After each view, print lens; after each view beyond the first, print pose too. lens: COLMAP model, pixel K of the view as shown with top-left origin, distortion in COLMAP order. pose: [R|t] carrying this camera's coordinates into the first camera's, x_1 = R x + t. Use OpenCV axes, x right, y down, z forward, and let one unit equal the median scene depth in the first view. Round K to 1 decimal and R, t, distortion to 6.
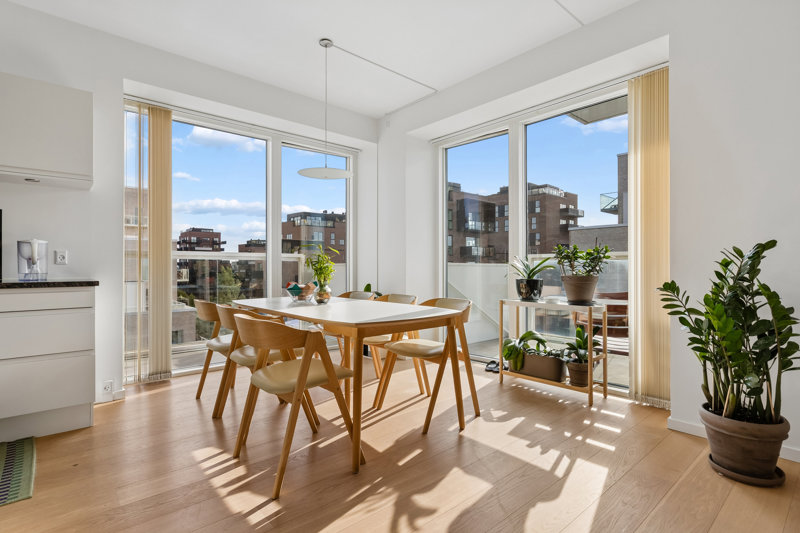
lens RADIAL K [[400.5, 0, 401.6], [0, 400.5, 264.2], [0, 0, 1]] dist [-0.001410, -0.000088]
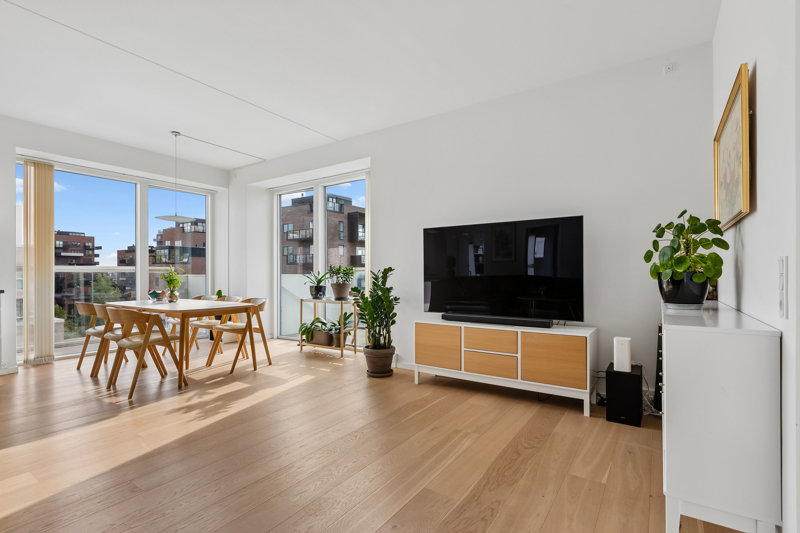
lens RADIAL K [[380.5, 0, 399.7], [0, 380.5, 271.4], [0, 0, 1]] dist [0.002446, 0.000257]
pose [[0.968733, -0.000676, 0.248105, 0.260207], [0.000468, 0.999999, 0.000897, -0.021579], [-0.248106, -0.000753, 0.968733, -0.587266]]
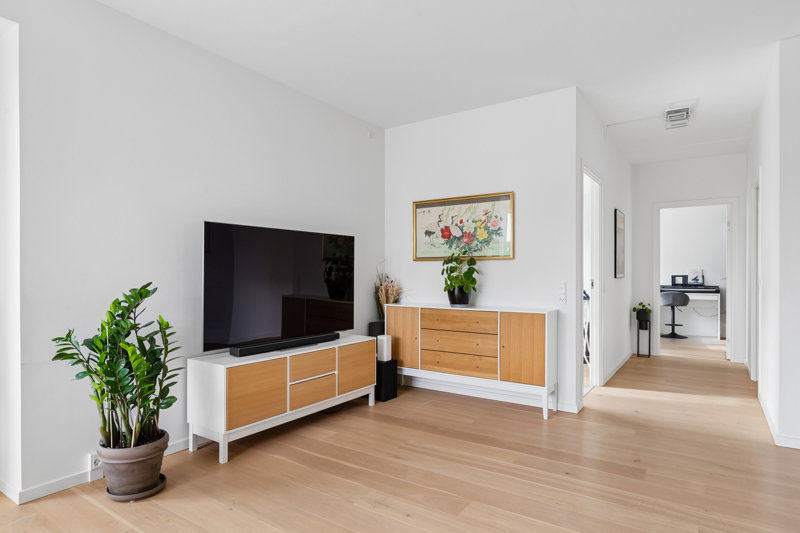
lens RADIAL K [[462.5, 0, 399.0], [0, 462.5, 279.4], [0, 0, 1]] dist [0.000752, 0.000039]
pose [[-0.254393, -0.010787, 0.967041, -0.330164], [-0.005305, 0.999938, 0.009758, -0.048944], [-0.967086, -0.002648, -0.254435, 0.359226]]
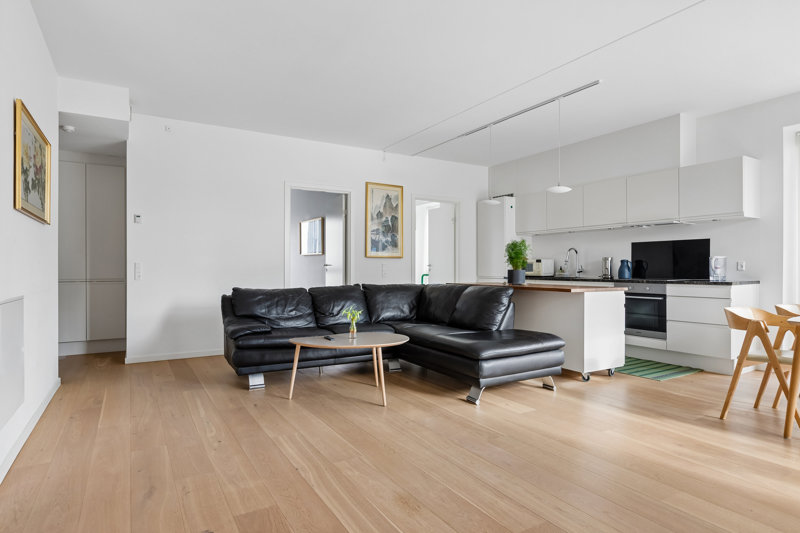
lens RADIAL K [[452.7, 0, 400.0], [0, 452.7, 266.5], [0, 0, 1]] dist [-0.002189, -0.000735]
pose [[-0.169133, -0.003400, -0.985587, 0.869418], [0.006571, 0.999968, -0.004577, -0.013720], [0.985571, -0.007251, -0.169106, 0.020945]]
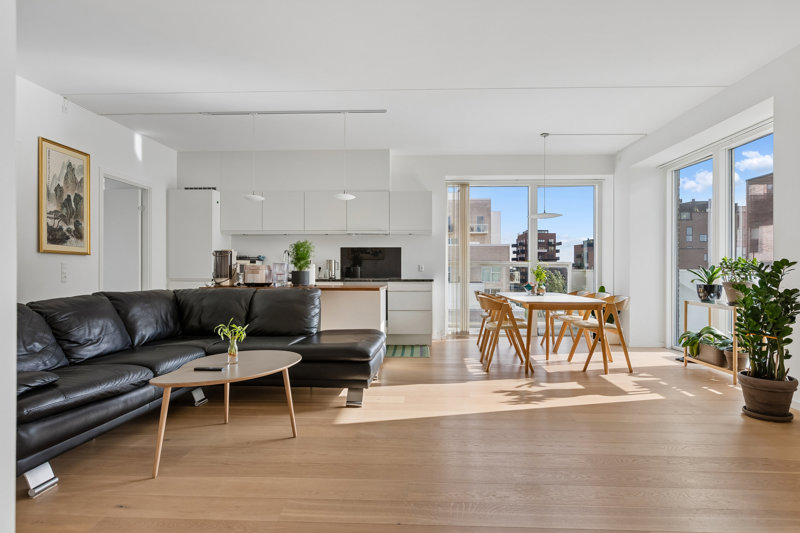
lens RADIAL K [[445.4, 0, 403.6], [0, 445.4, 267.1], [0, 0, 1]] dist [0.005443, 0.000633]
pose [[0.724918, -0.001404, -0.688833, 0.589313], [0.002744, 0.999996, 0.000850, -0.020116], [0.688829, -0.002506, 0.724919, -0.645066]]
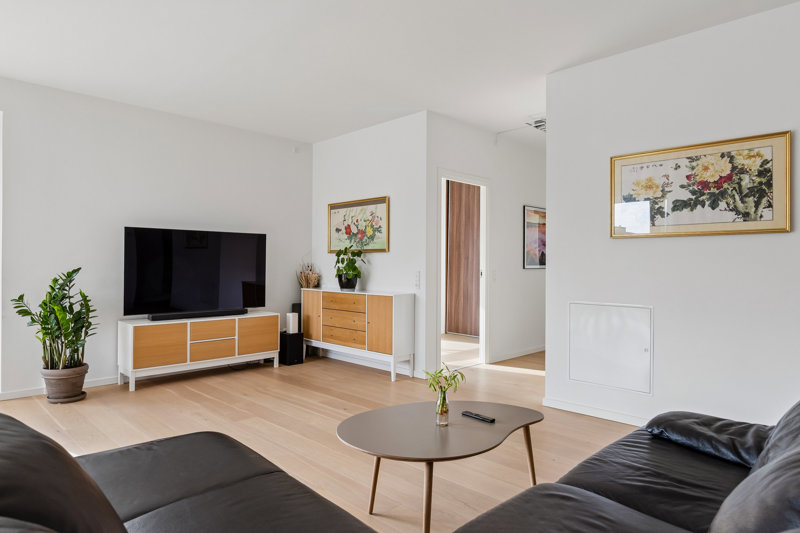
lens RADIAL K [[502.3, 0, 400.0], [0, 502.3, 266.5], [0, 0, 1]] dist [0.001418, -0.000025]
pose [[-0.066998, -0.003077, 0.997748, -0.835872], [-0.011492, 0.999931, 0.002312, -0.049707], [-0.997687, -0.011312, -0.067029, -0.178592]]
